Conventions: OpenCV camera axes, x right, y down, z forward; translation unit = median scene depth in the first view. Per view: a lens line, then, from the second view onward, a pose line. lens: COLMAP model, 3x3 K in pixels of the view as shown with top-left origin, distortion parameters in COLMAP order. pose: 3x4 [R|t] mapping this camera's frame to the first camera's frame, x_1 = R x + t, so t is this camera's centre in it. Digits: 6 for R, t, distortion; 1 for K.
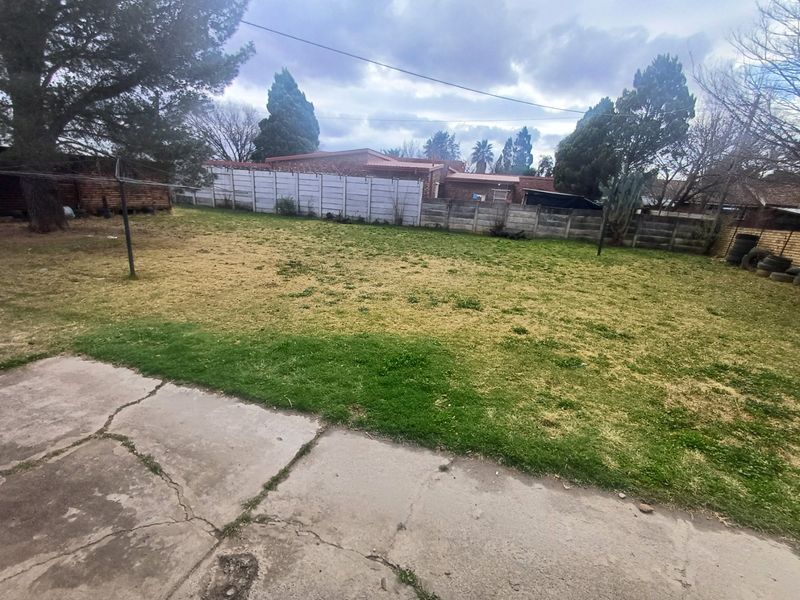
lens RADIAL K [[366.9, 0, 399.9], [0, 366.9, 318.7], [0, 0, 1]] dist [0.022662, -0.014129]
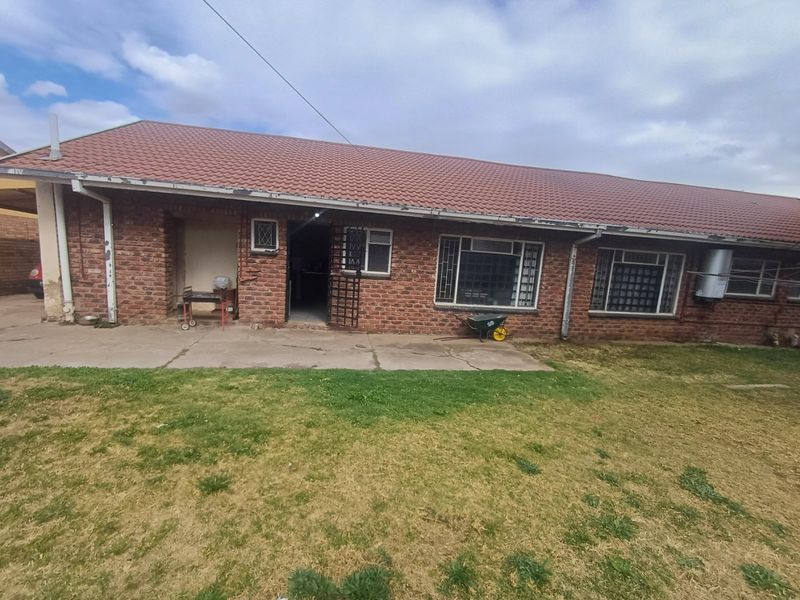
lens RADIAL K [[363.3, 0, 398.2], [0, 363.3, 318.7], [0, 0, 1]] dist [0.004515, 0.000204]
pose [[-0.880733, -0.057827, -0.470069, 0.513989], [-0.267428, 0.879872, 0.392819, -0.587086], [0.390886, 0.471678, -0.790397, 1.987375]]
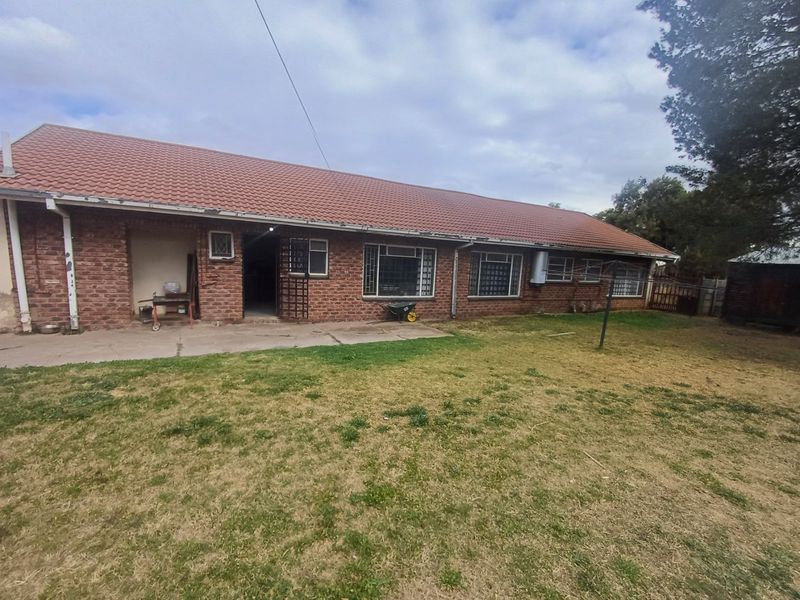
lens RADIAL K [[363.3, 0, 398.2], [0, 363.3, 318.7], [0, 0, 1]] dist [0.004515, 0.000204]
pose [[-0.686592, 0.004720, -0.727028, 1.190352], [-0.318715, 0.896821, 0.306811, -0.669688], [0.653462, 0.442369, -0.614246, 2.304675]]
